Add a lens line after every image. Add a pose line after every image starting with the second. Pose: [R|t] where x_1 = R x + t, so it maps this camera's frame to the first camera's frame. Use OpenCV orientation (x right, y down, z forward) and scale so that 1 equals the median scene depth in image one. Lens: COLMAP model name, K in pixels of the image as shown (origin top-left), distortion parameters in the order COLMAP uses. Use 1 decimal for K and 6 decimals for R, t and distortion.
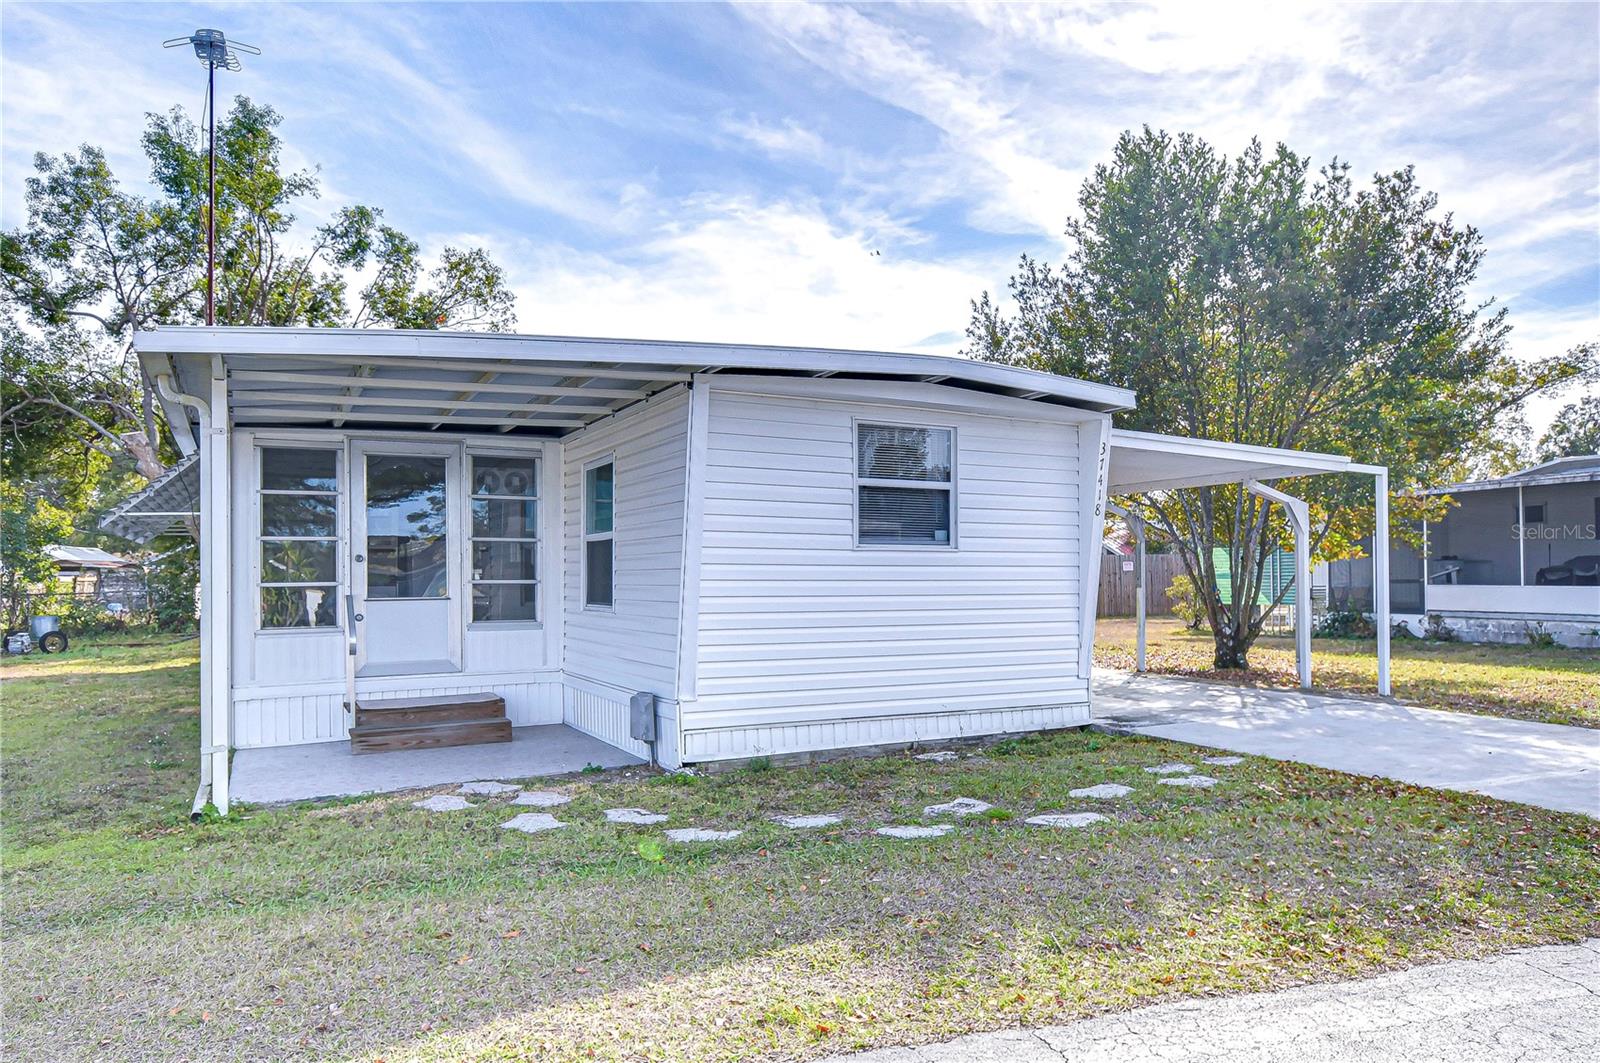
lens RADIAL K [[1044.0, 0, 795.5], [0, 1044.0, 592.7], [0, 0, 1]] dist [0.001936, -0.005650]
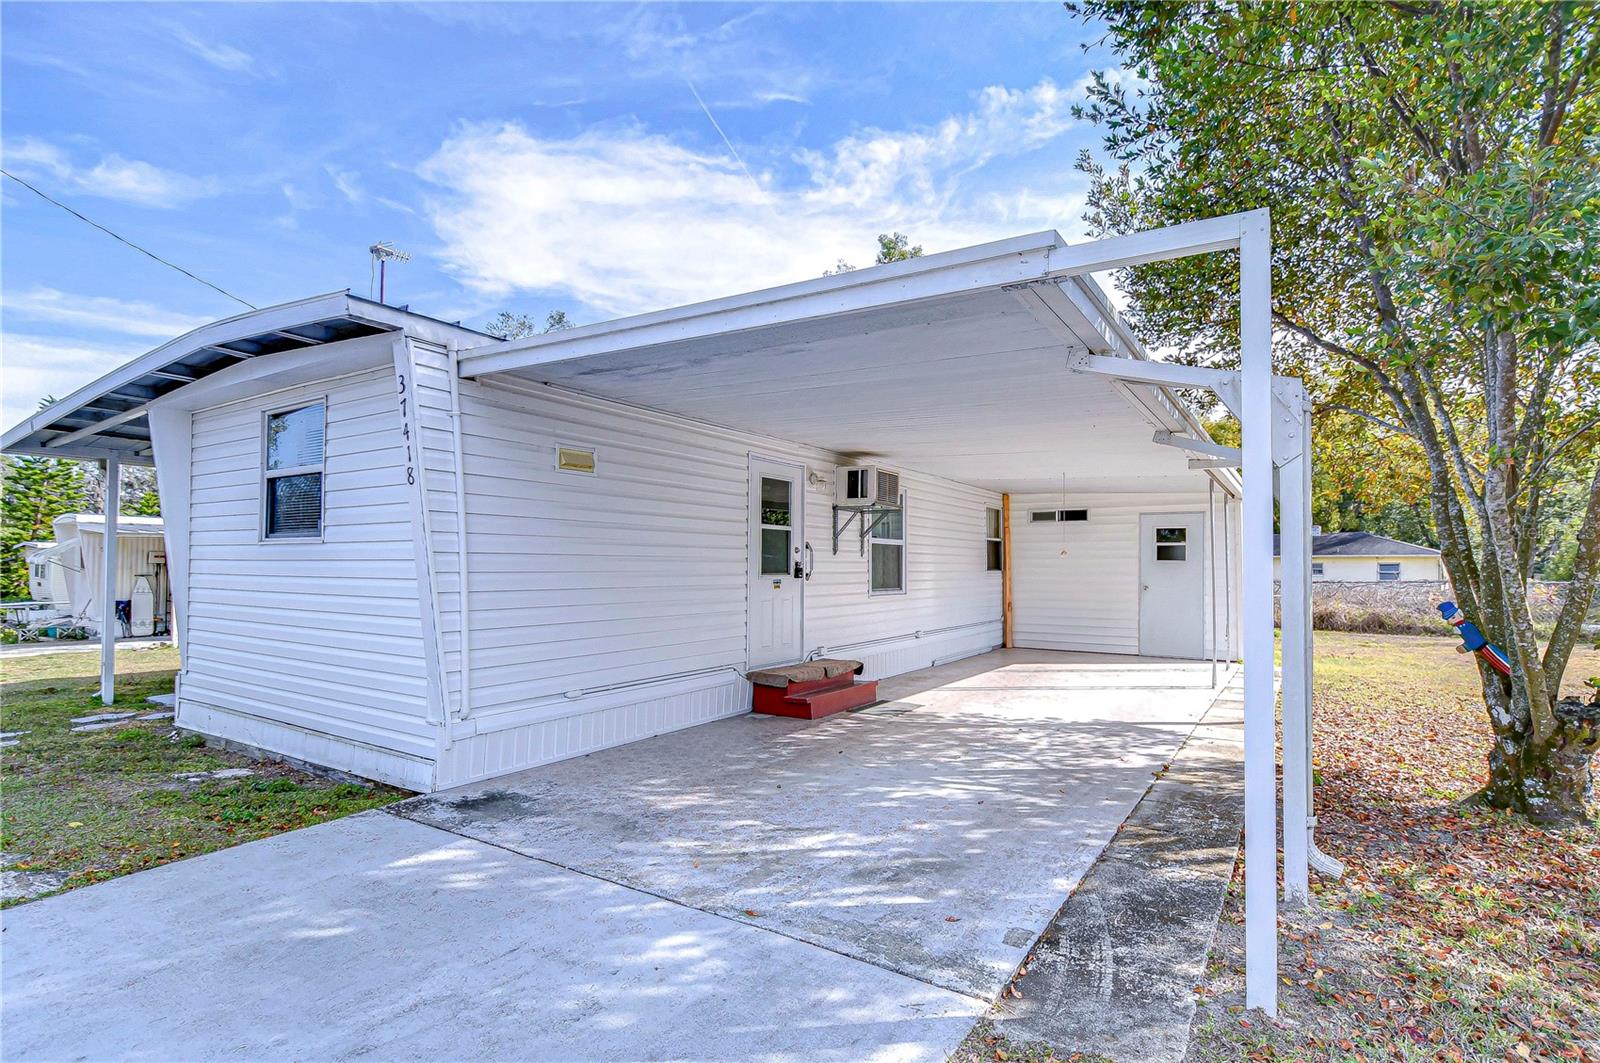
lens RADIAL K [[761.8, 0, 799.5], [0, 761.8, 541.8], [0, 0, 1]] dist [0.009834, -0.007705]
pose [[0.505630, -0.022724, -0.862451, 0.890153], [-0.019046, 0.999115, -0.037491, -0.024042], [0.862540, 0.035383, 0.504750, 1.022030]]
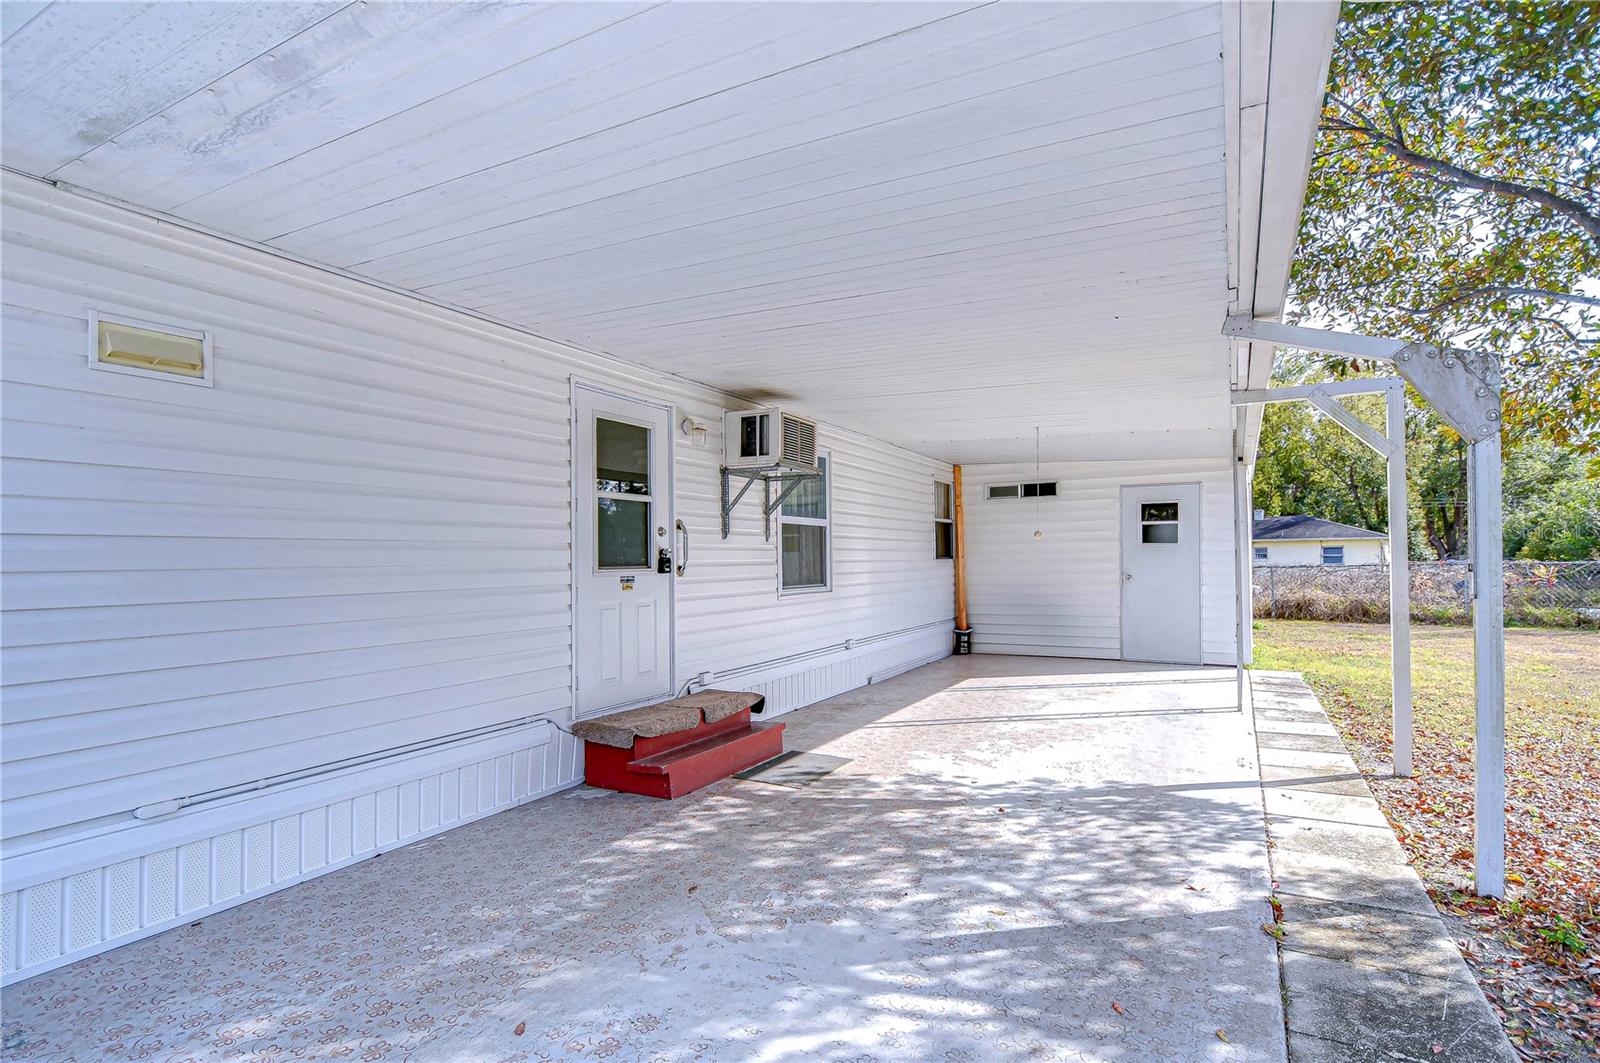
lens RADIAL K [[761.8, 0, 795.6], [0, 761.8, 550.2], [0, 0, 1]] dist [0.009834, -0.007705]
pose [[0.563052, -0.012631, -0.826325, 0.671979], [-0.003224, 0.999842, -0.017480, -0.022845], [0.826415, 0.012507, 0.562922, 1.220301]]
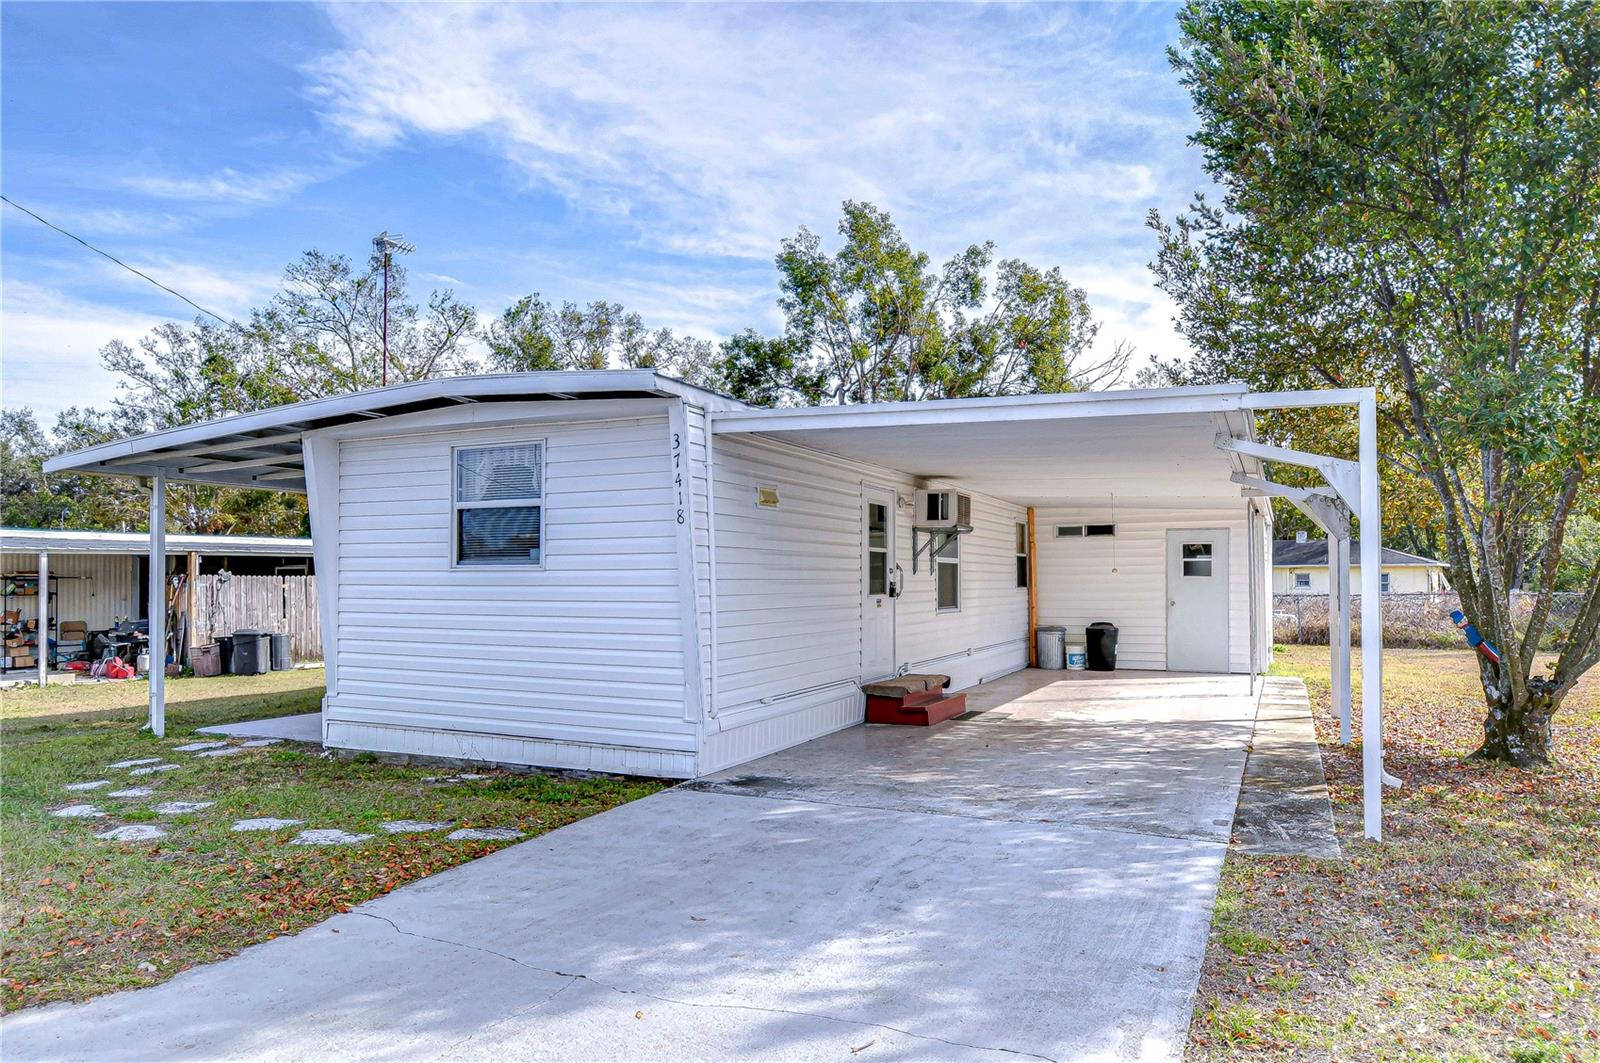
lens RADIAL K [[990.0, 0, 790.9], [0, 990.0, 548.4], [0, 0, 1]] dist [-0.000566, -0.003254]
pose [[0.611683, -0.024127, -0.790735, 1.009266], [-0.010967, 0.999180, -0.038971, -0.026145], [0.791027, 0.032510, 0.610917, 0.626594]]
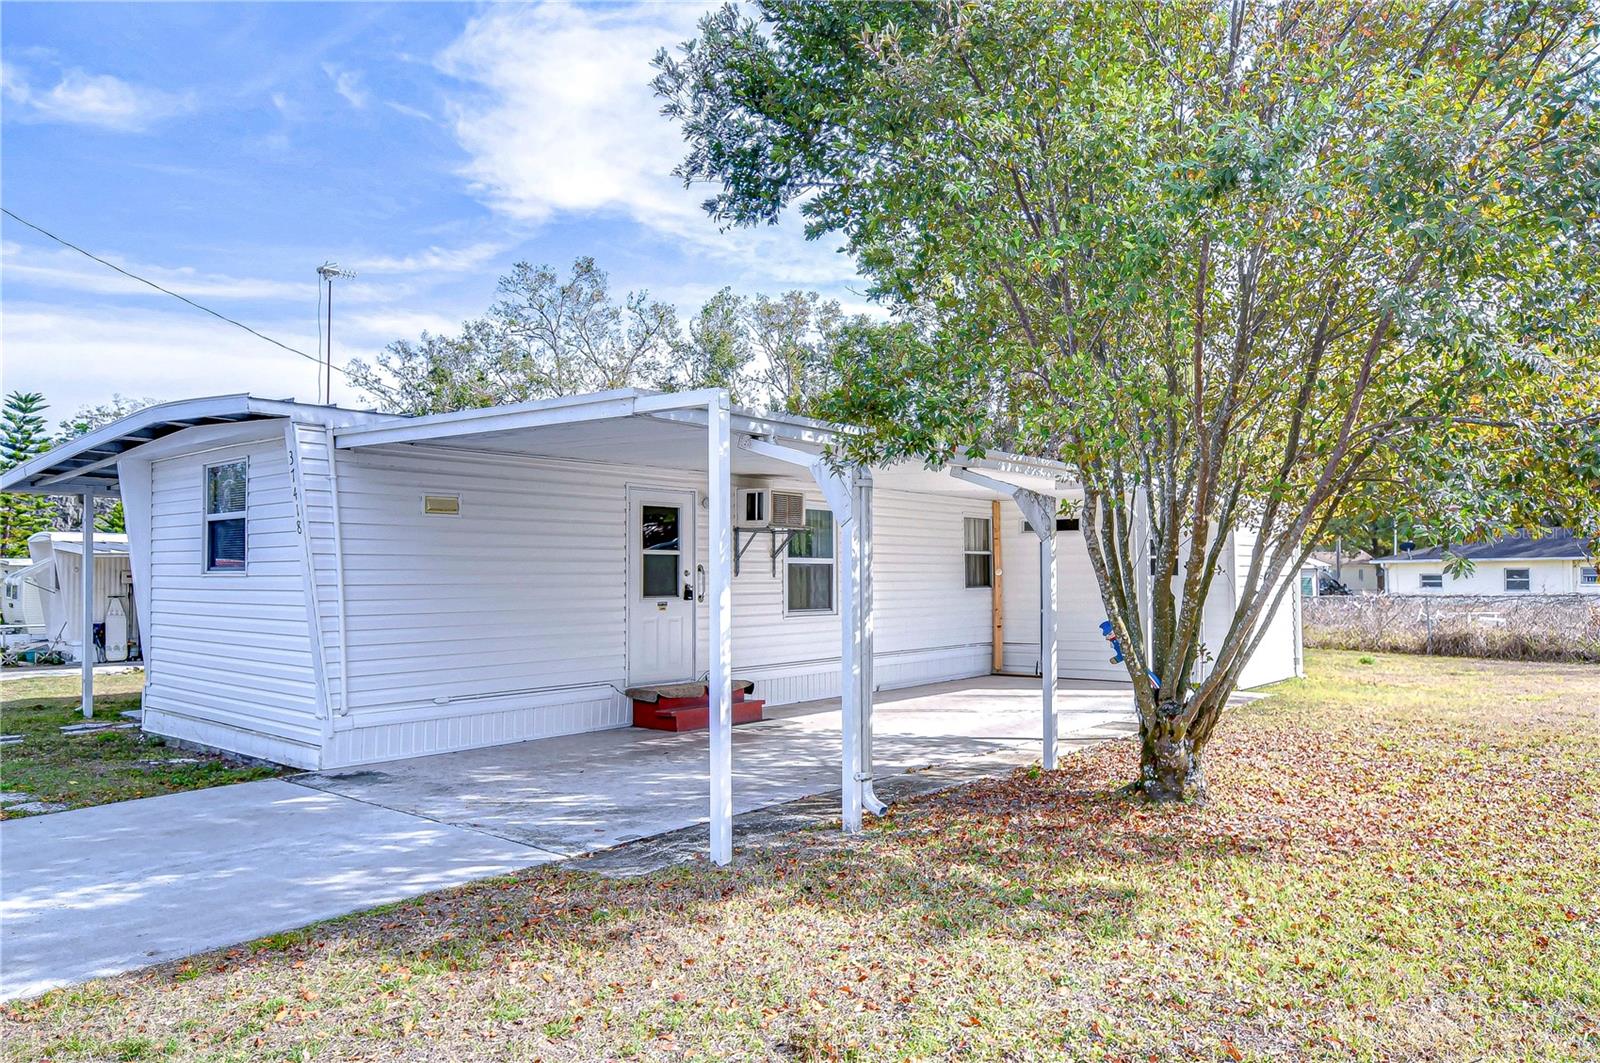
lens RADIAL K [[1044.0, 0, 805.6], [0, 1044.0, 547.5], [0, 0, 1]] dist [0.001936, -0.005650]
pose [[0.392285, -0.023571, -0.919542, 1.338831], [-0.010690, 0.999487, -0.030180, -0.042095], [0.919782, 0.021669, 0.391832, 1.105505]]
